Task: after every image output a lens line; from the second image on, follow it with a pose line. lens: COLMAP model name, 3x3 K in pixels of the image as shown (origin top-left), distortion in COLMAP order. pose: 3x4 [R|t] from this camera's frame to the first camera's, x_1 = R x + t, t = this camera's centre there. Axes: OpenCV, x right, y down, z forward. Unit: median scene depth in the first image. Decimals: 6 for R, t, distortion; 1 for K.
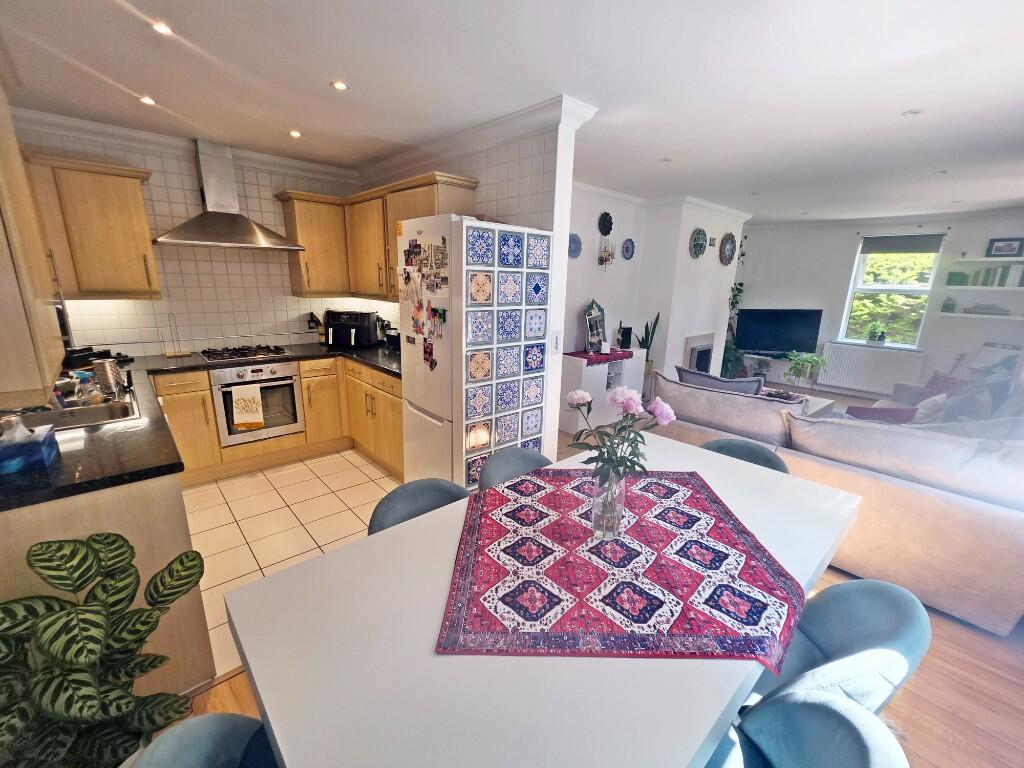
lens RADIAL K [[415.5, 0, 508.5], [0, 415.5, 385.3], [0, 0, 1]] dist [0.000289, 0.001057]
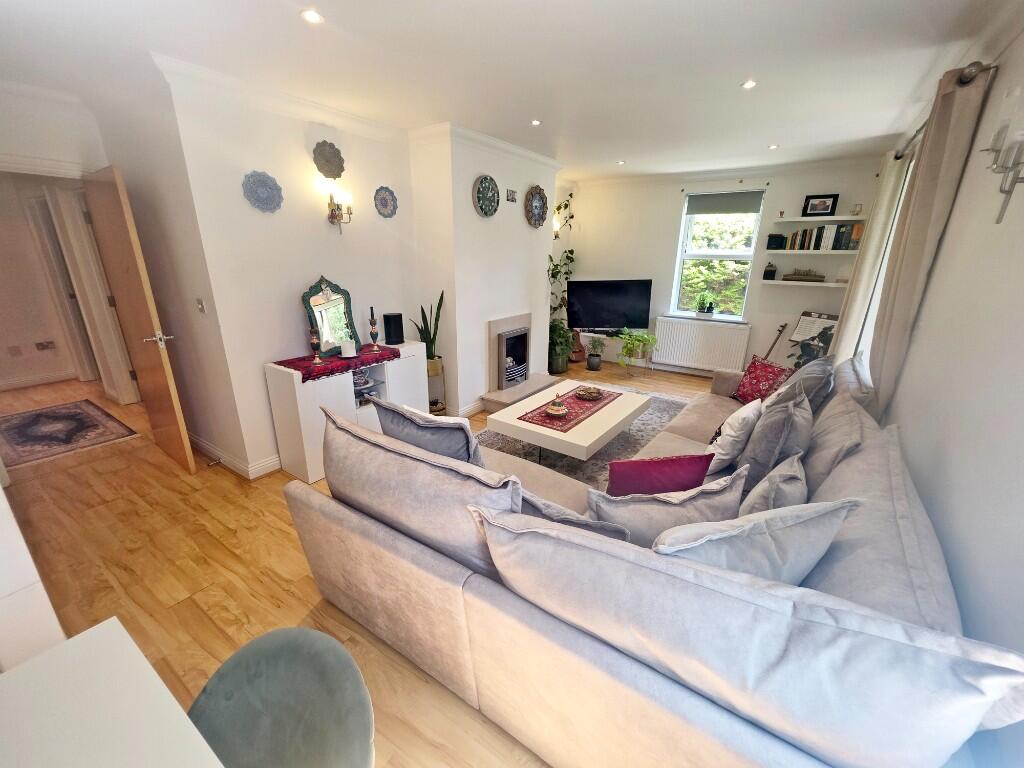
lens RADIAL K [[415.5, 0, 493.5], [0, 415.5, 385.7], [0, 0, 1]] dist [0.000289, 0.001057]
pose [[0.974931, -0.080810, 0.207316, 0.256281], [0.066958, 0.995082, 0.072997, -0.050207], [-0.212195, -0.057285, 0.975547, 0.223641]]
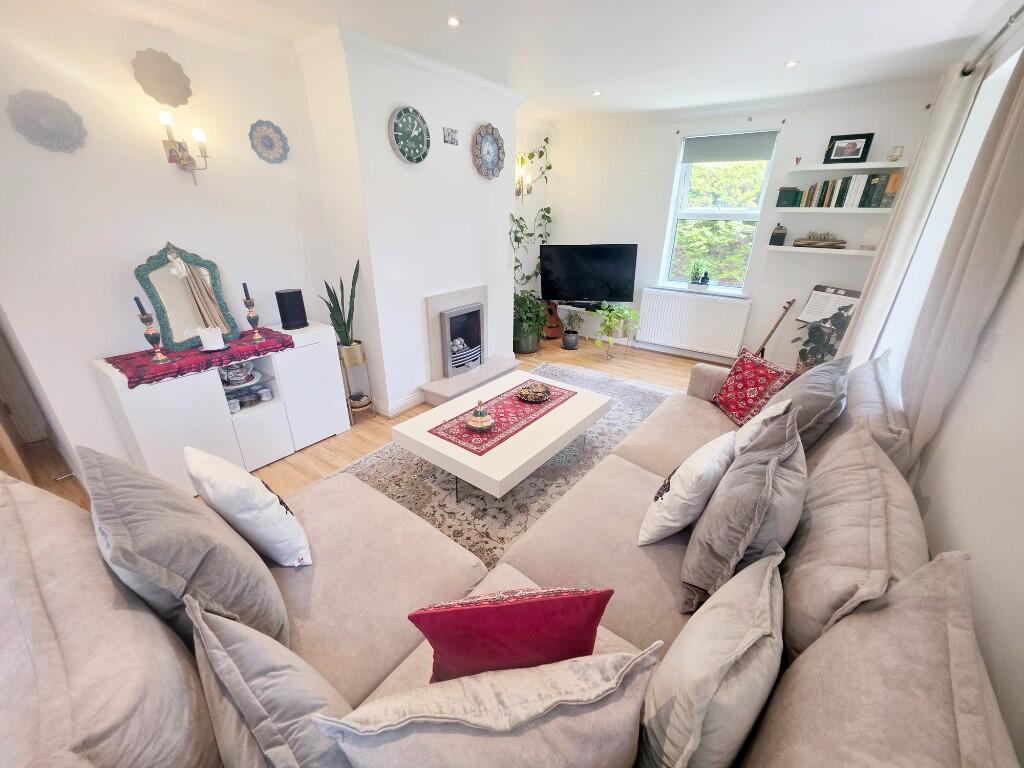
lens RADIAL K [[415.5, 0, 488.8], [0, 415.5, 386.7], [0, 0, 1]] dist [0.000289, 0.001057]
pose [[0.979985, -0.089353, 0.177894, 0.383402], [0.060583, 0.985085, 0.161049, -0.074586], [-0.189631, -0.147049, 0.970782, 0.327906]]
